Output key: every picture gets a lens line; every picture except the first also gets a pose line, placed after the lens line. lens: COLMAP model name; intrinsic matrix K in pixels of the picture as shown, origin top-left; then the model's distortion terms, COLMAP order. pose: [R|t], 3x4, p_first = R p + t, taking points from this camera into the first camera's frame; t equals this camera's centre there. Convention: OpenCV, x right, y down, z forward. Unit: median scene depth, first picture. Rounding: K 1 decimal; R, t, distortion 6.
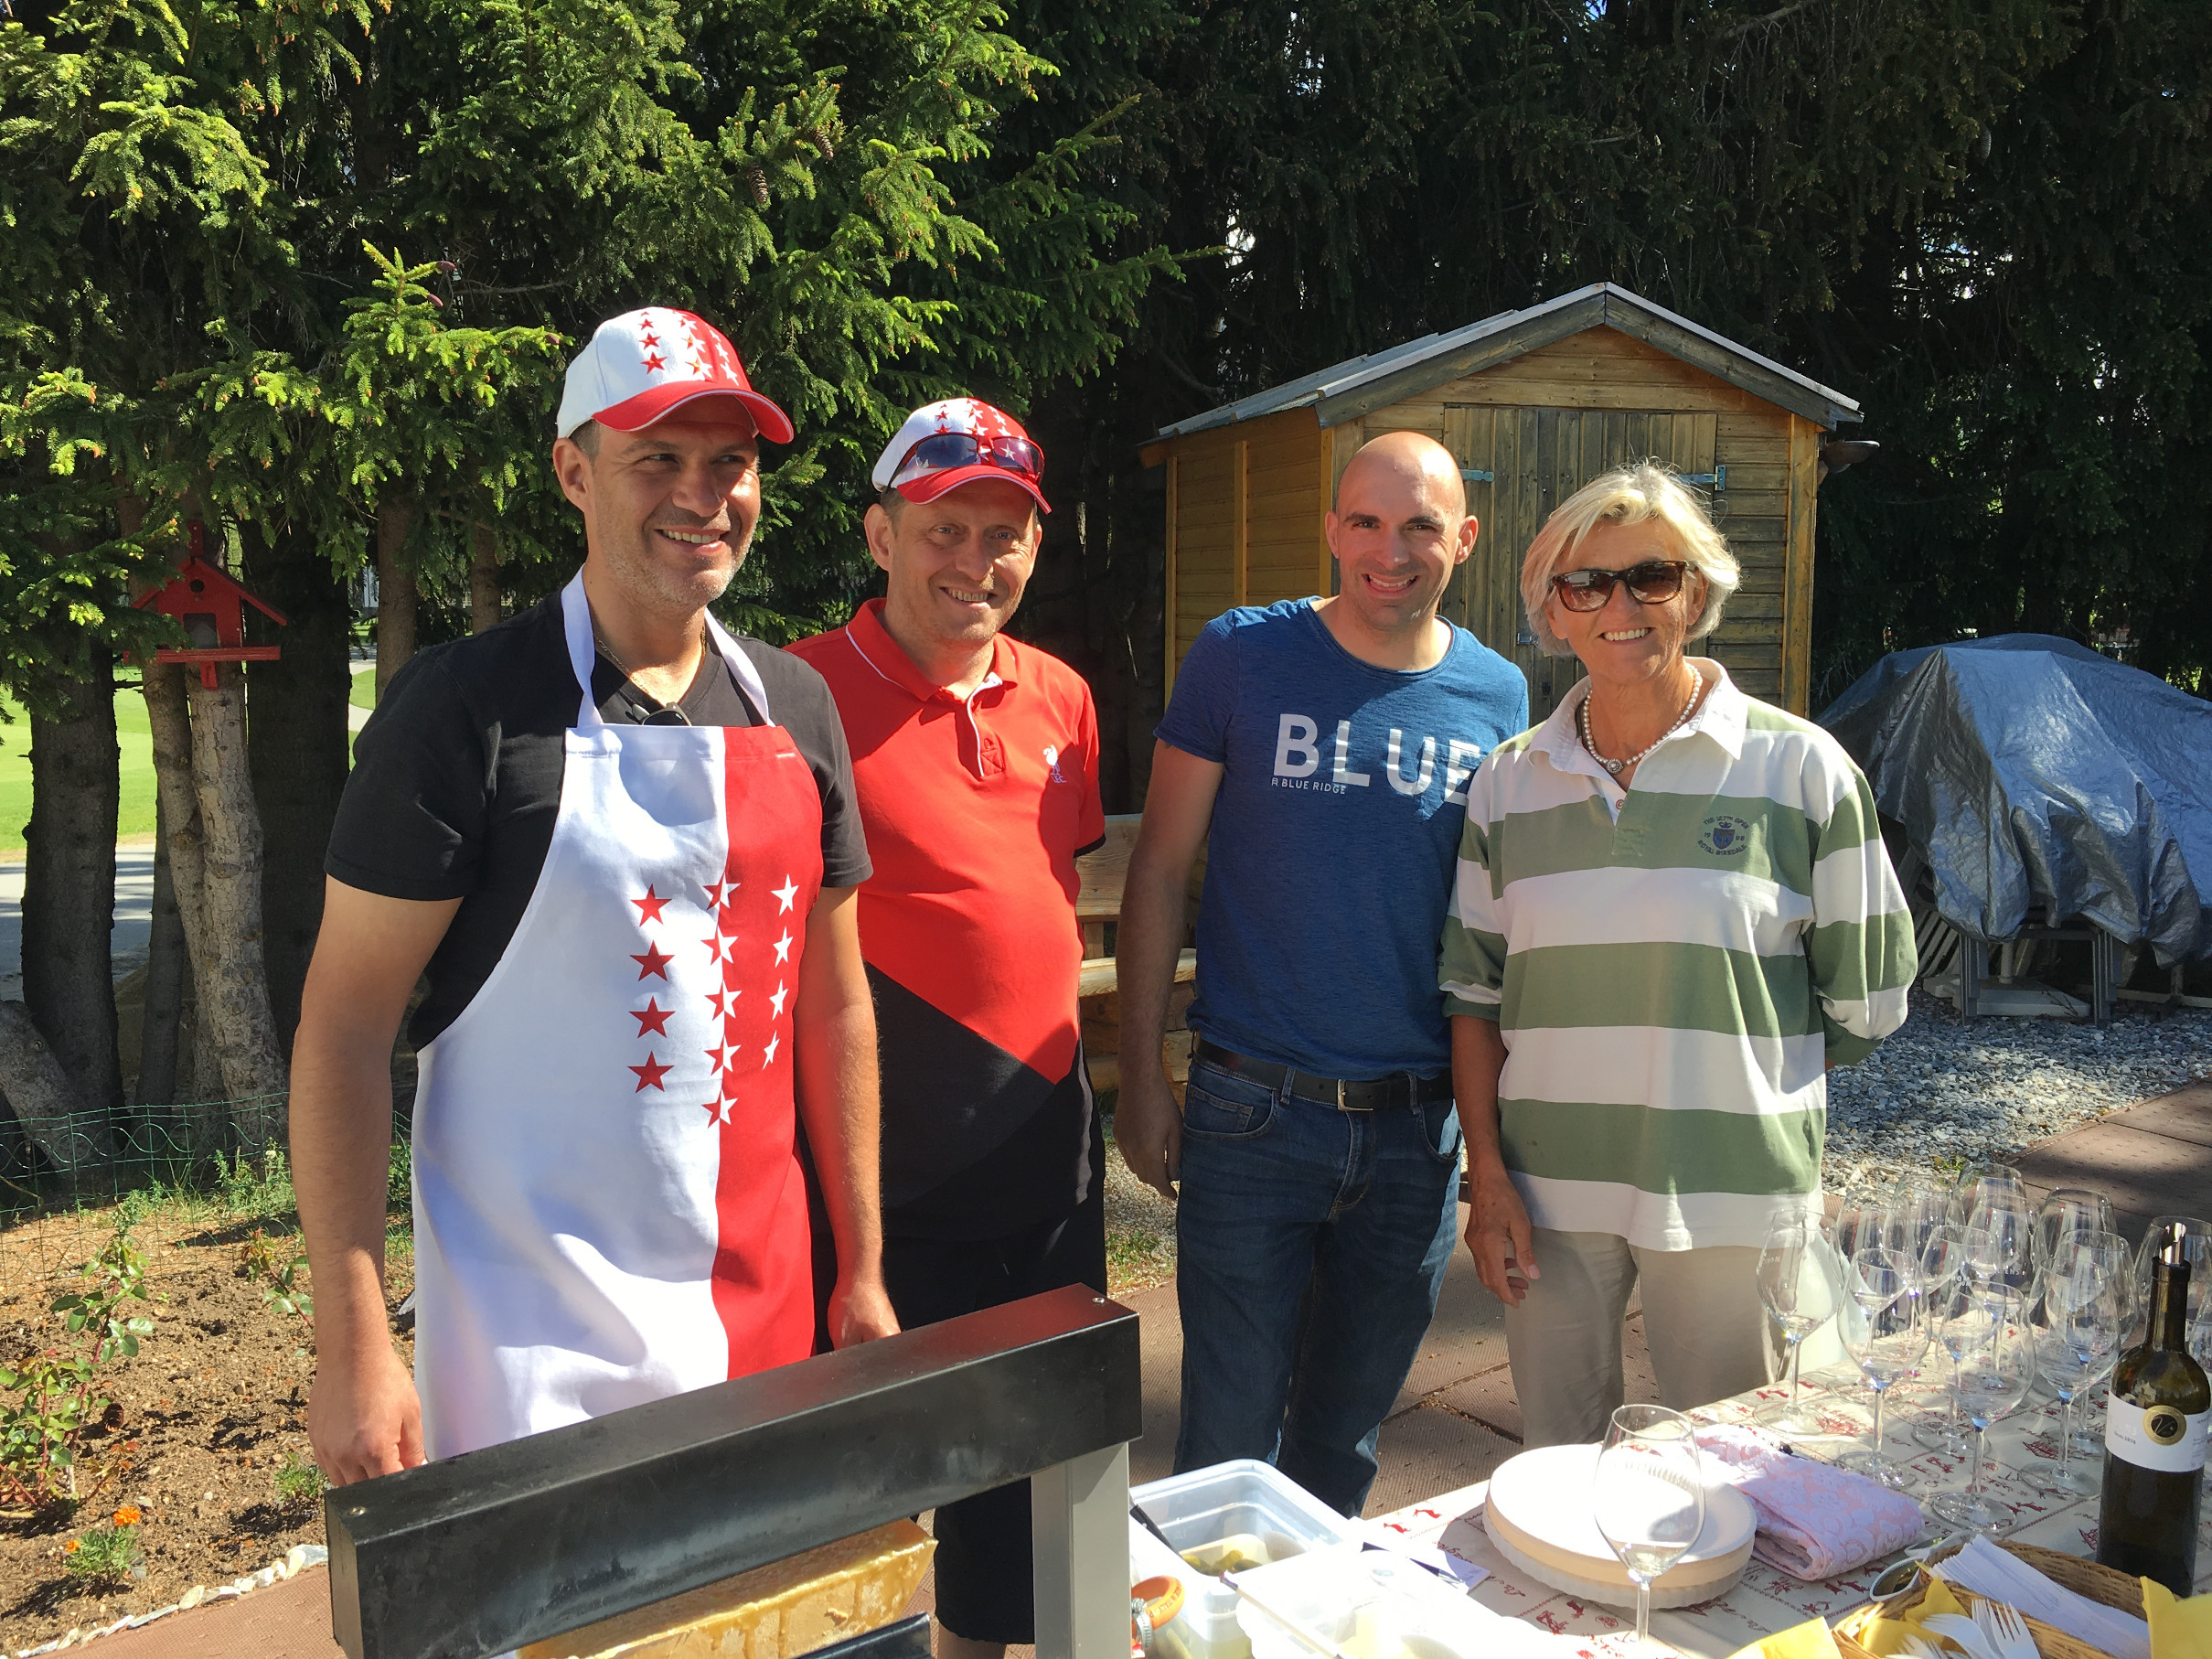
lens RADIAL K [[1931.9, 0, 1107.2], [0, 1931.9, 819.2], [0, 0, 1]] dist [0.099944, -0.150545]
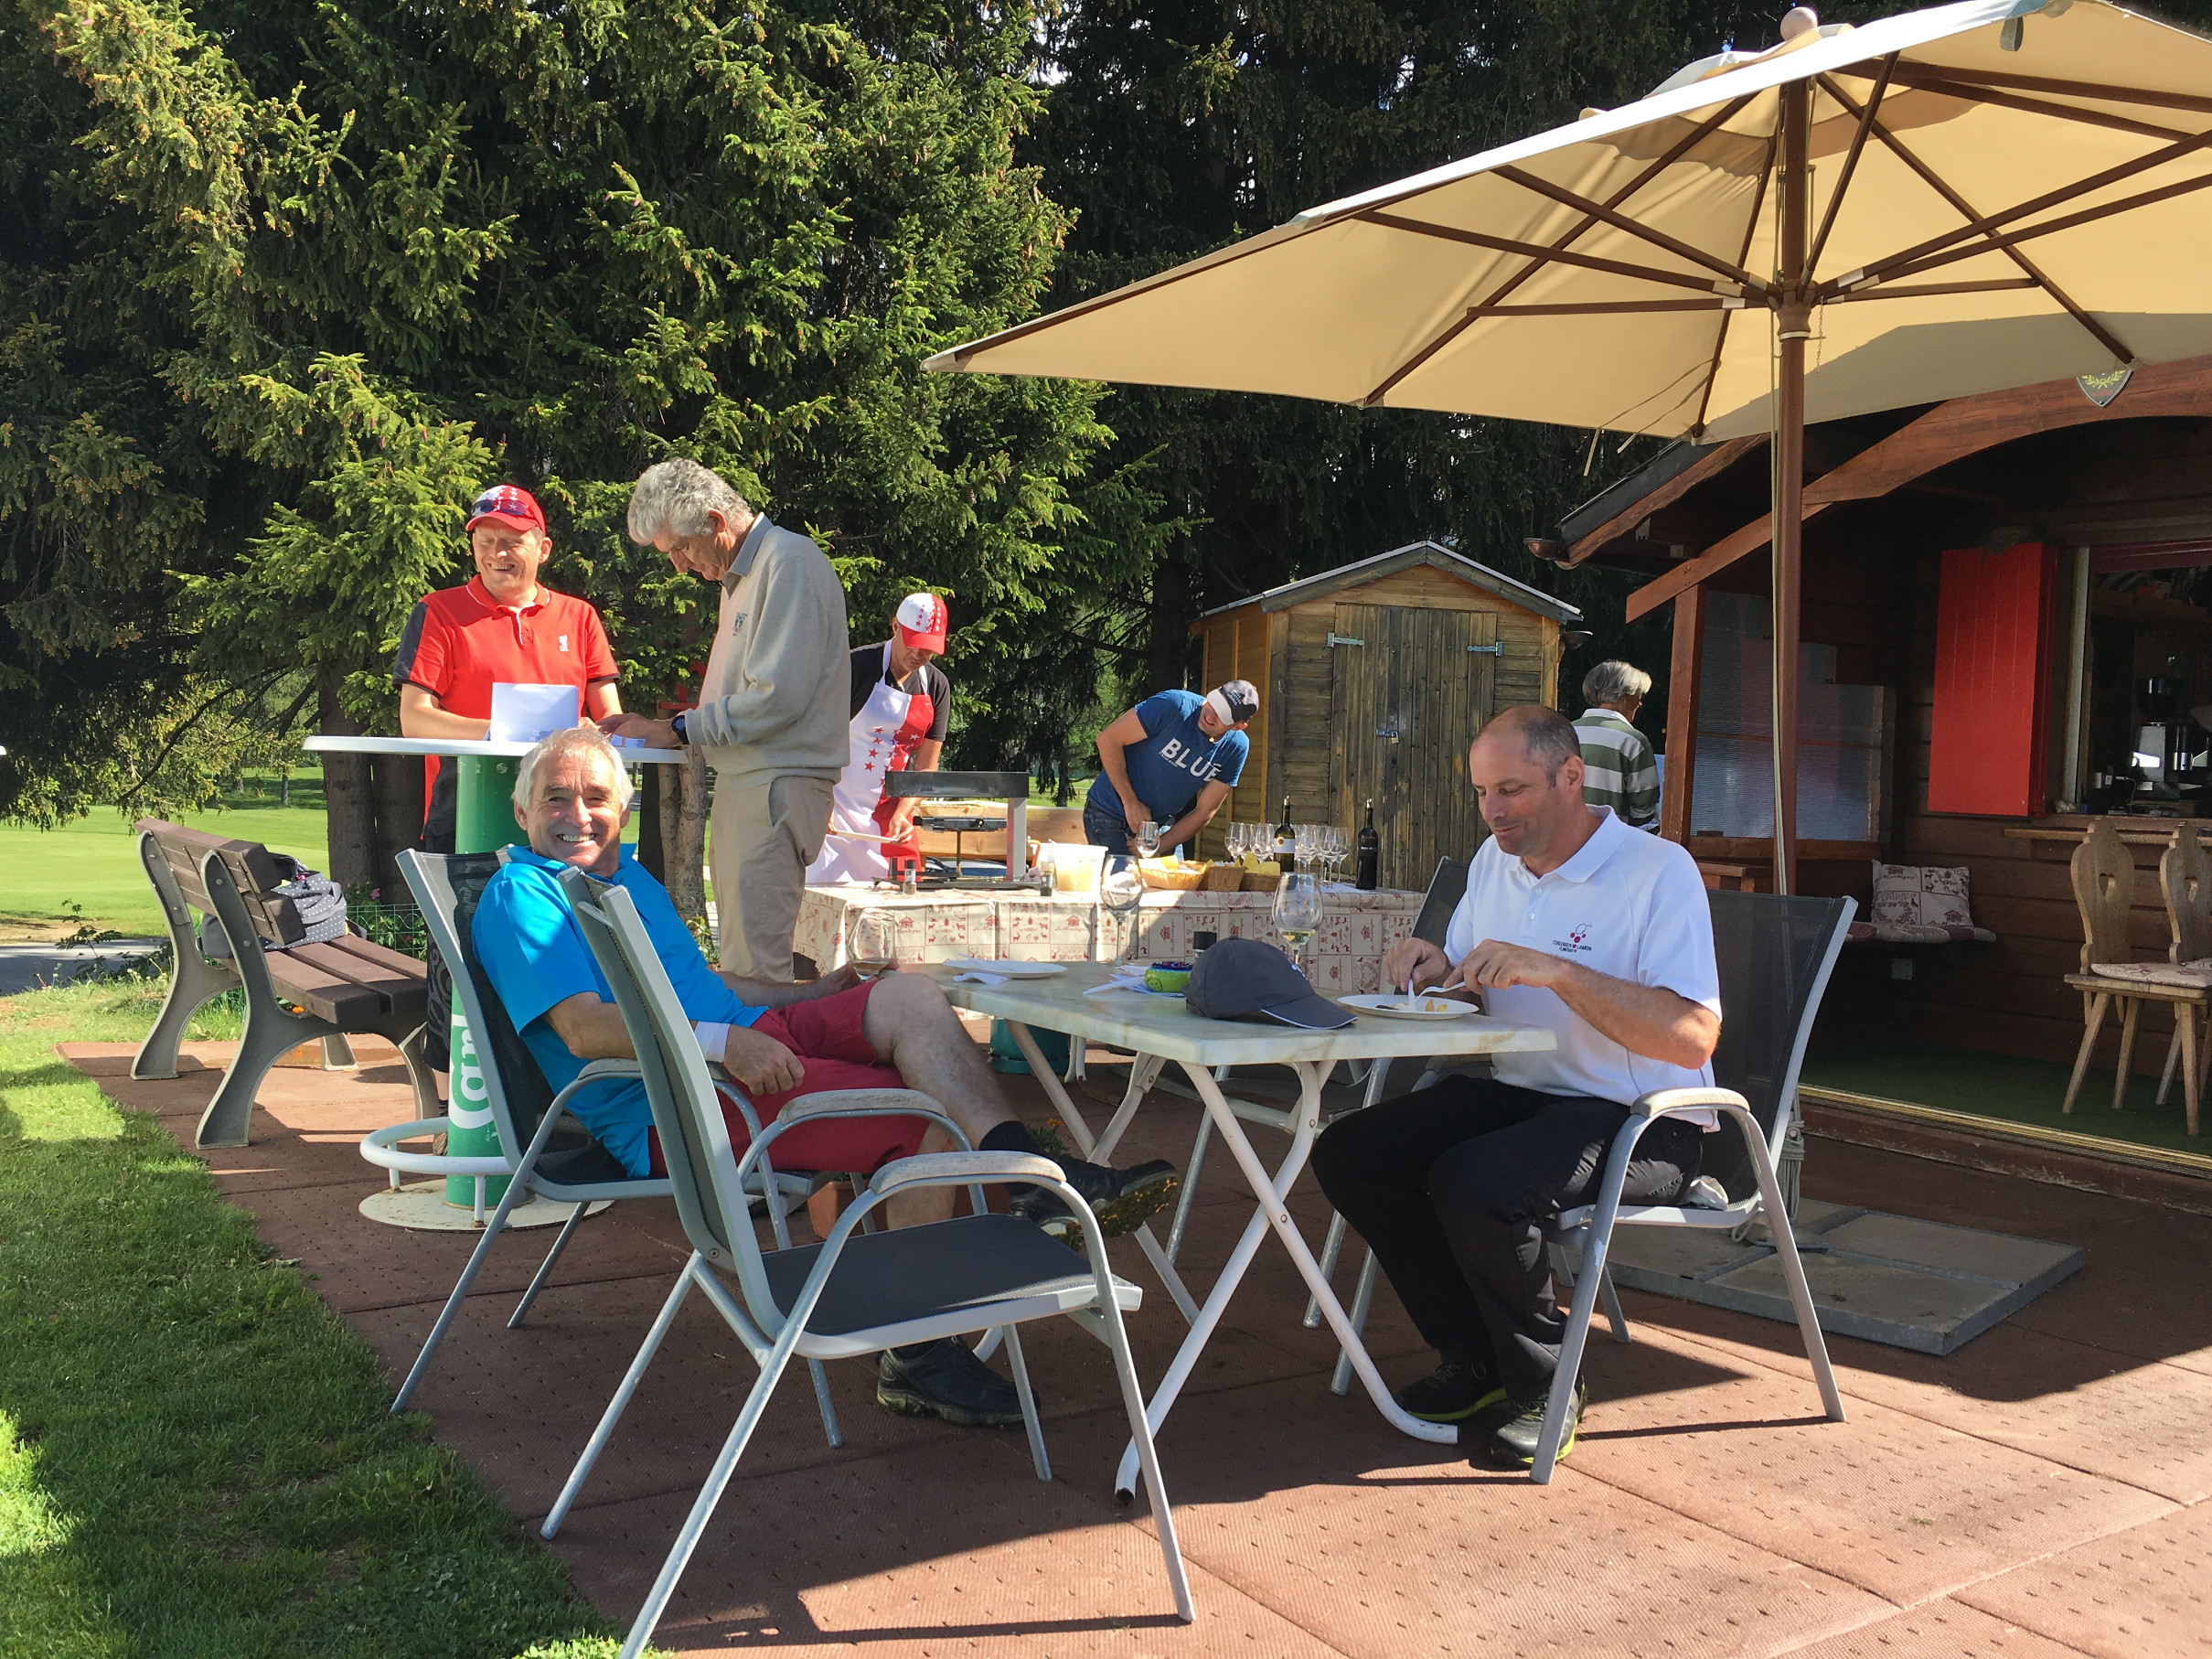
lens RADIAL K [[1931.9, 0, 1107.2], [0, 1931.9, 819.2], [0, 0, 1]] dist [0.099944, -0.150545]
pose [[0.993940, 0.038235, -0.103058, 0.186221], [-0.048300, 0.994111, -0.097012, 0.211830], [0.098742, 0.101402, 0.989933, -0.969219]]
